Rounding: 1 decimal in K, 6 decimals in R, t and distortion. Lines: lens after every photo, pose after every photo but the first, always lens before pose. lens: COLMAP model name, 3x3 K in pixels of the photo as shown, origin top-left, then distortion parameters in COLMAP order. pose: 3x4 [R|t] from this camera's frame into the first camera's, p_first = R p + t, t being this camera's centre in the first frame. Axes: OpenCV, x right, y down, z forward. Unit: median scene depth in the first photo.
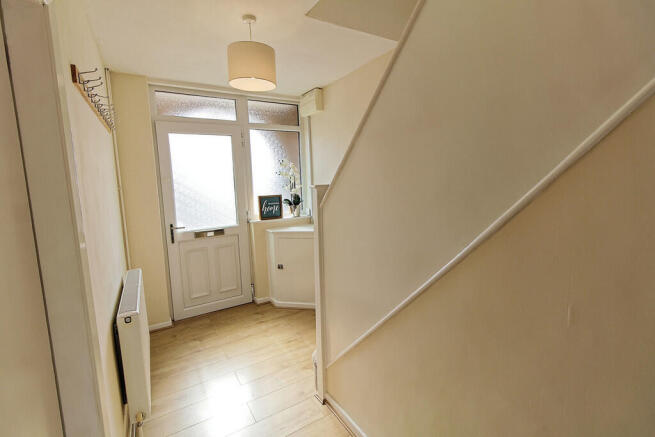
lens RADIAL K [[302.6, 0, 327.3], [0, 302.6, 219.0], [0, 0, 1]] dist [0.001206, 0.000502]
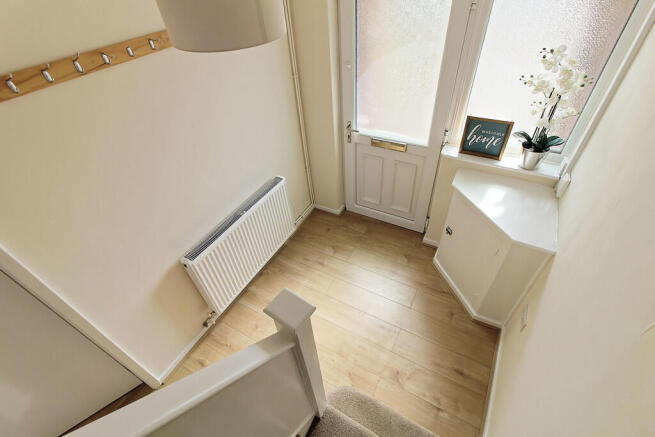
lens RADIAL K [[302.6, 0, 328.0], [0, 302.6, 216.2], [0, 0, 1]] dist [0.001206, 0.000502]
pose [[0.500193, 0.590130, -0.633682, 0.121871], [-0.064064, 0.755022, 0.652562, -0.292726], [0.863541, -0.285811, 0.415463, 0.476094]]
